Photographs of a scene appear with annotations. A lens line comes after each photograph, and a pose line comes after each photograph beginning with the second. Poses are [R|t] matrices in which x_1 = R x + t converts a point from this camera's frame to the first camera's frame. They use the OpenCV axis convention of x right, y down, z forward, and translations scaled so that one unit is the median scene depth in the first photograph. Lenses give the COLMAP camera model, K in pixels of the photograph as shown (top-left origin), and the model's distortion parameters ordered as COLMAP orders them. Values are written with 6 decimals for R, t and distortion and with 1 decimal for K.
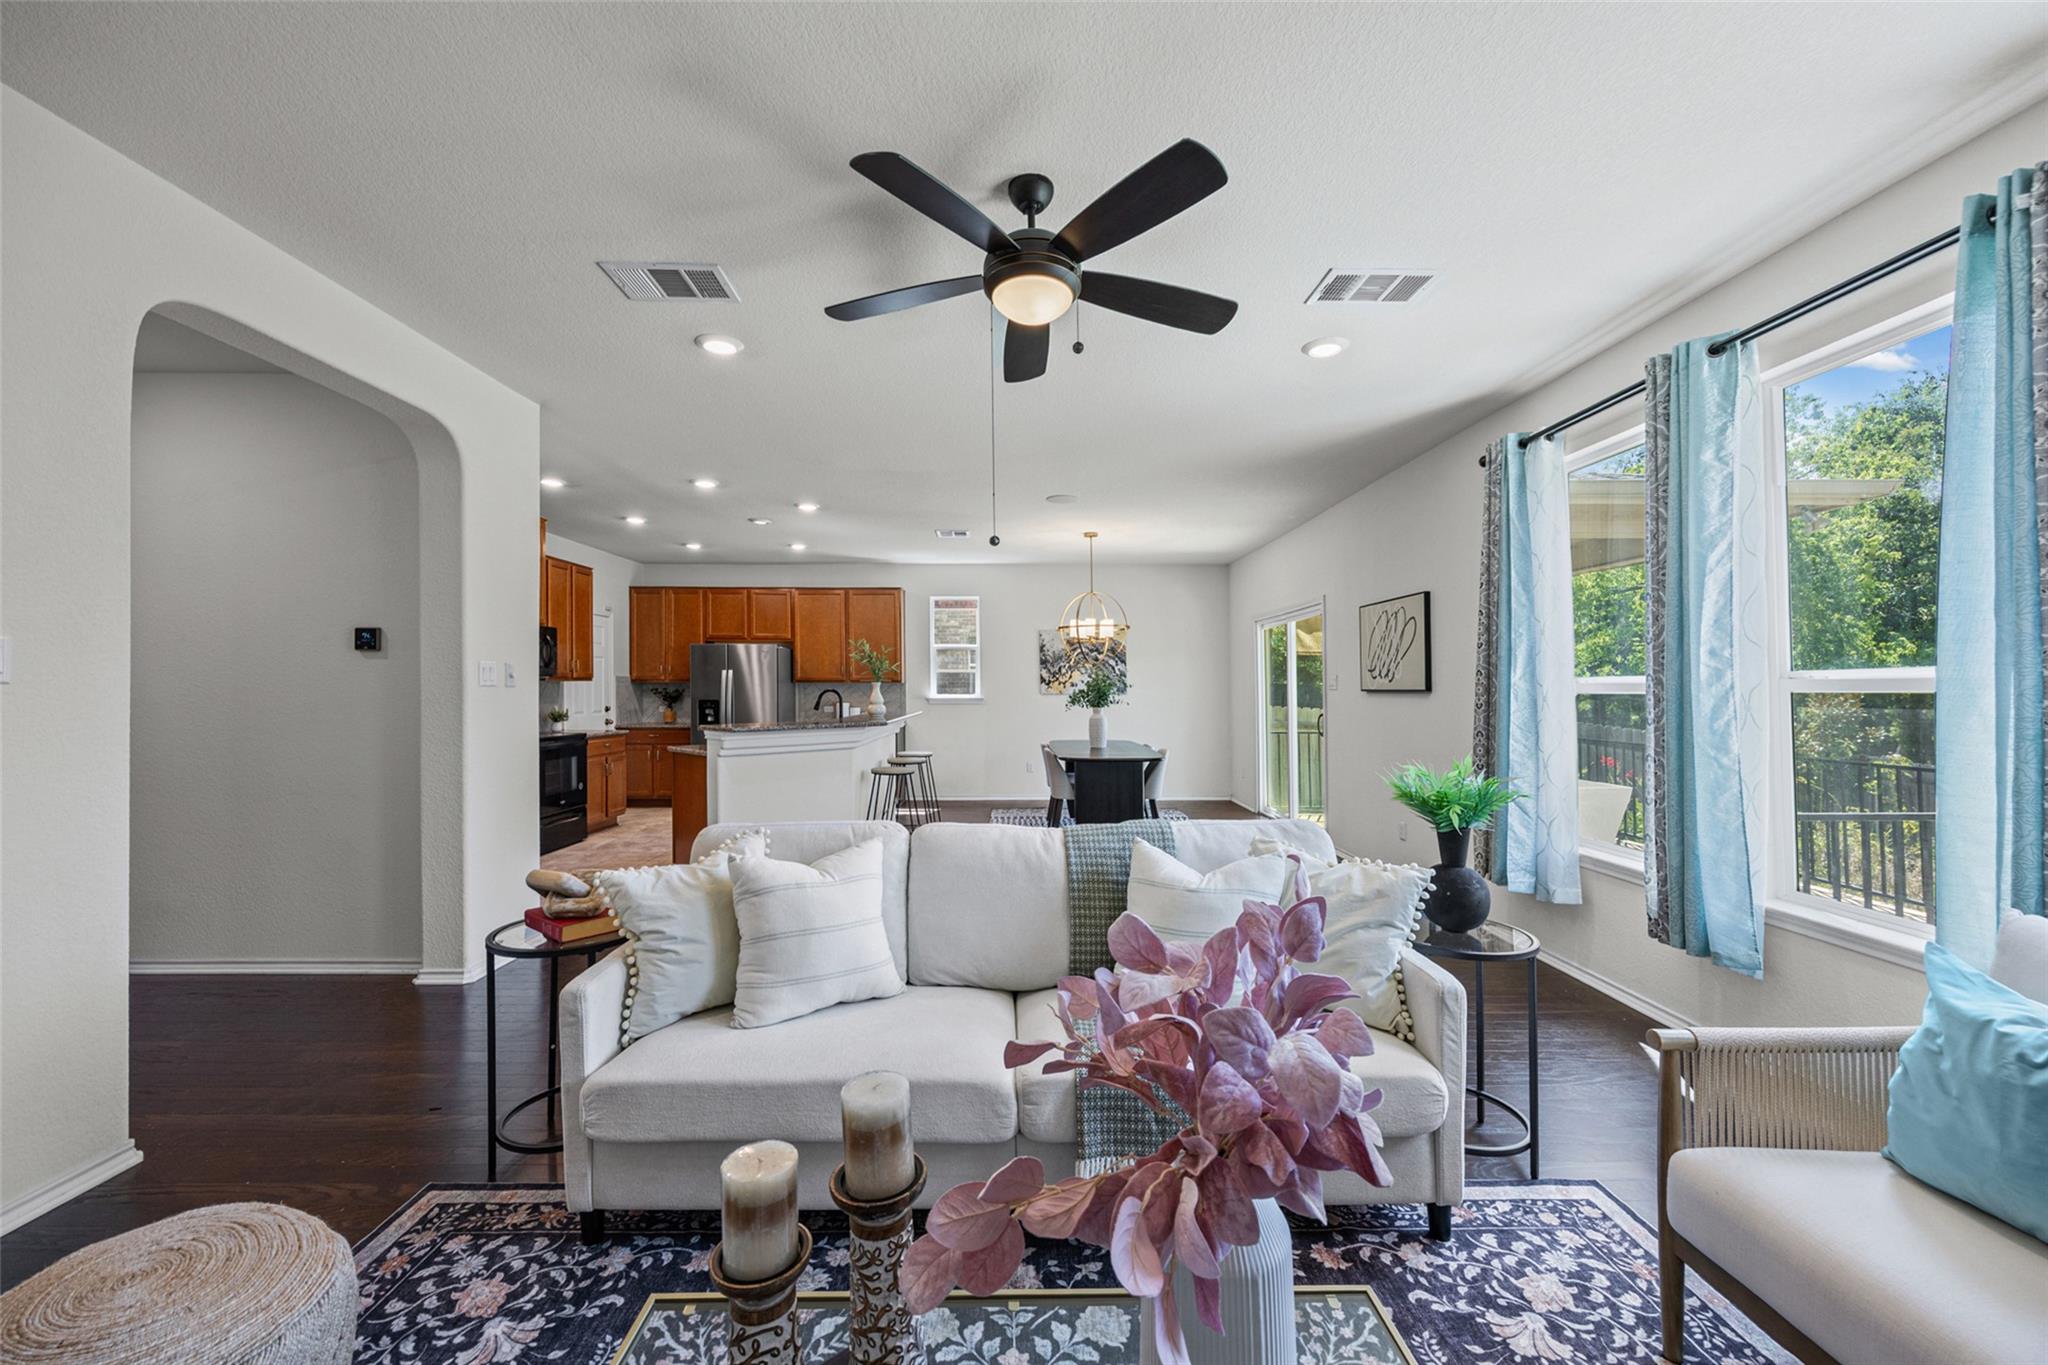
lens RADIAL K [[782.9, 0, 1024.6], [0, 782.9, 689.4], [0, 0, 1]] dist [-0.003316, 0.000287]
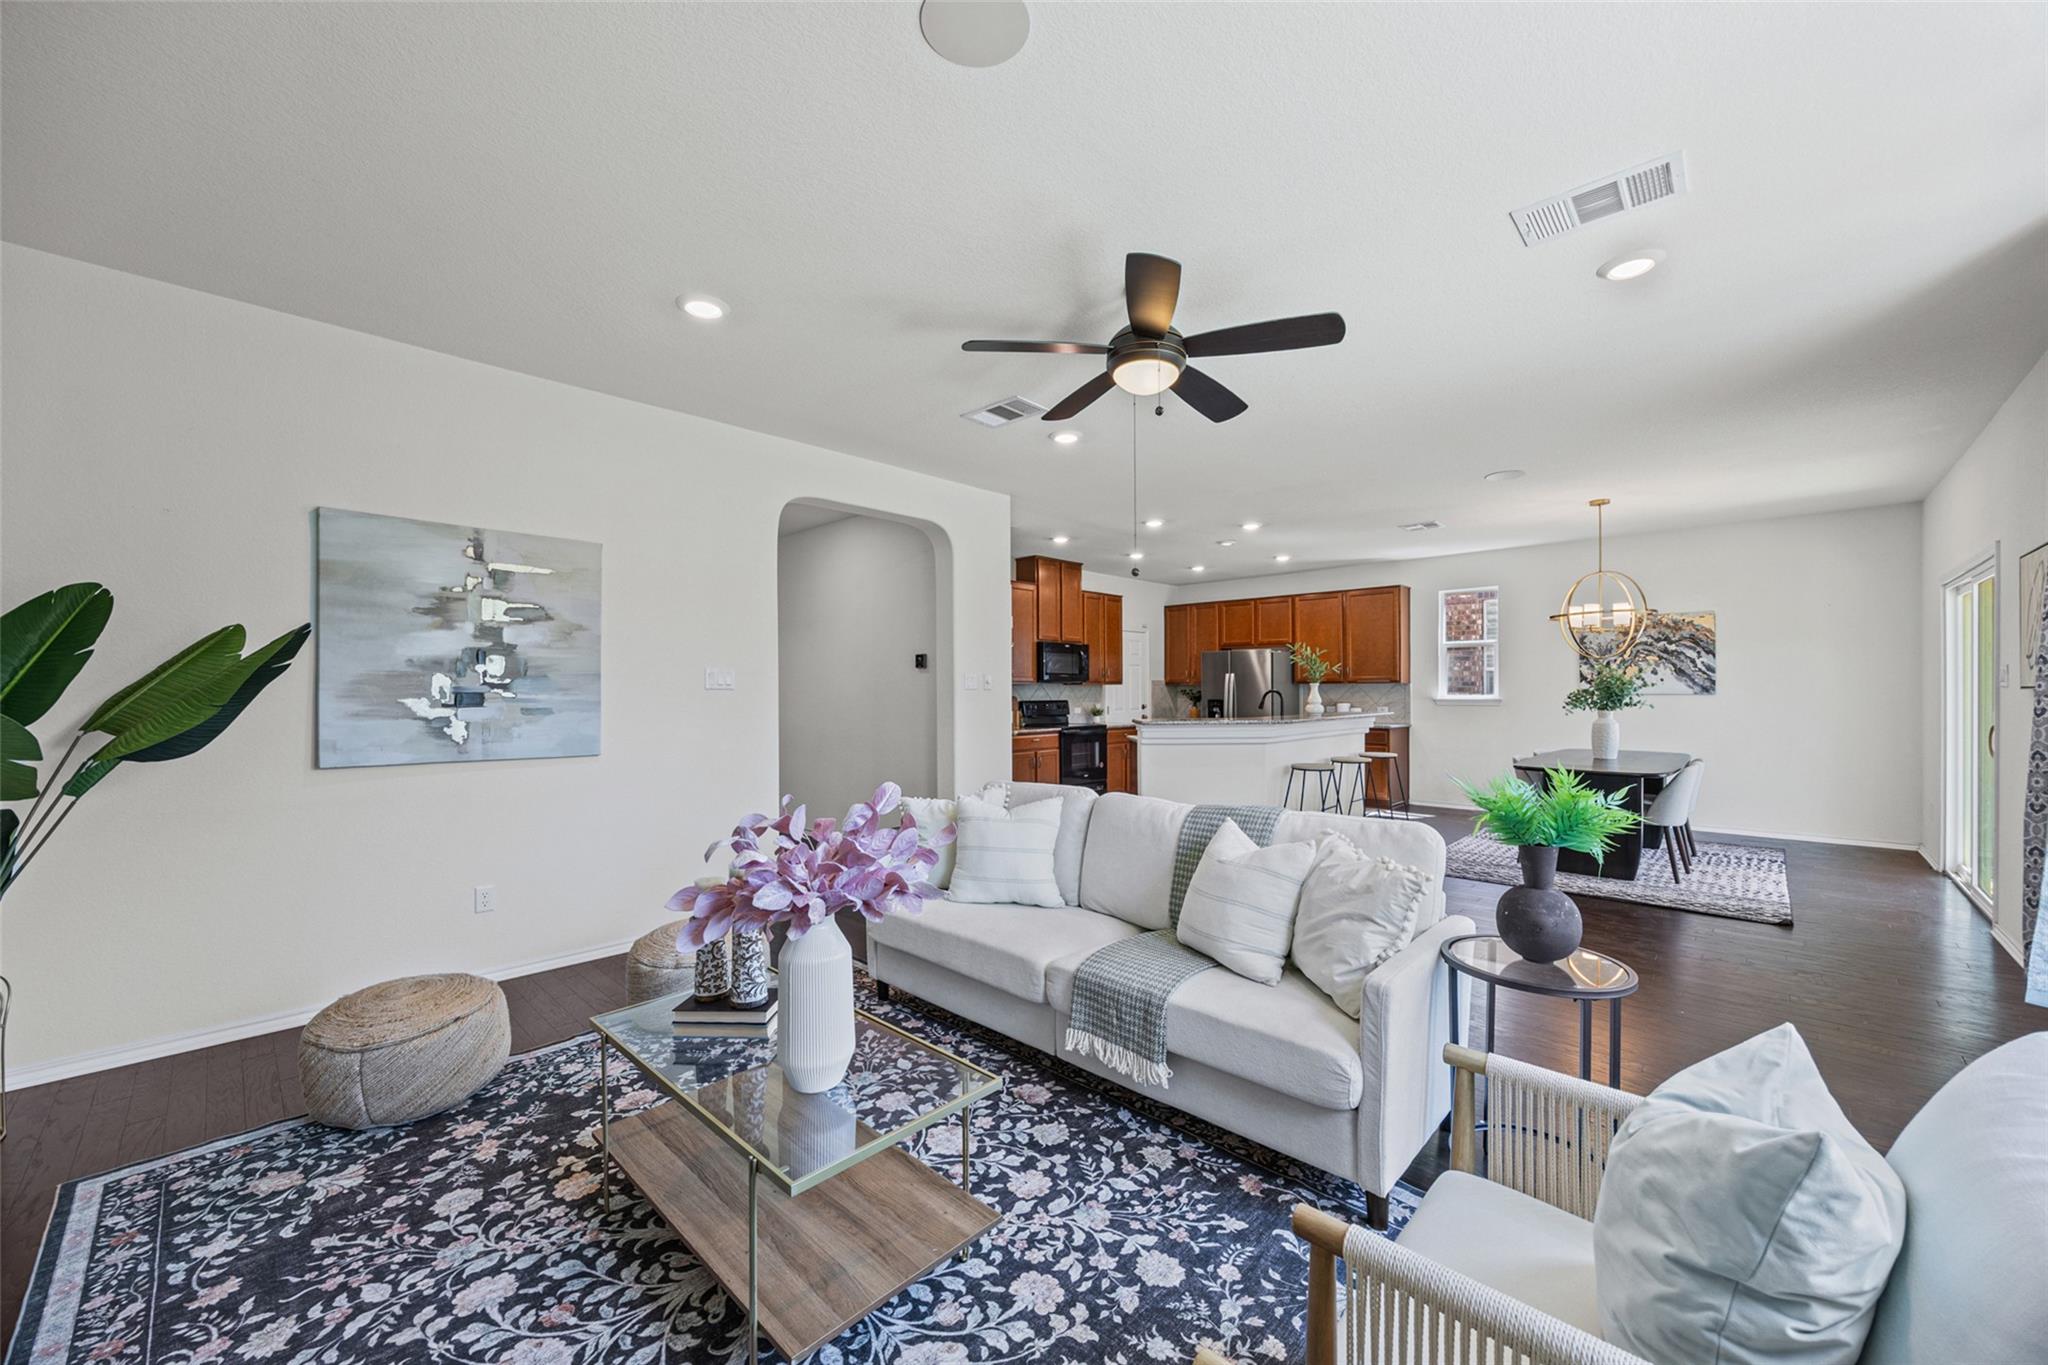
lens RADIAL K [[782.9, 0, 1029.7], [0, 782.9, 697.9], [0, 0, 1]] dist [-0.003316, 0.000287]
pose [[0.709838, 0.002045, -0.704362, 0.237740], [0.004055, 0.999967, 0.006990, 0.001297], [0.704354, -0.007818, 0.709806, -0.007232]]
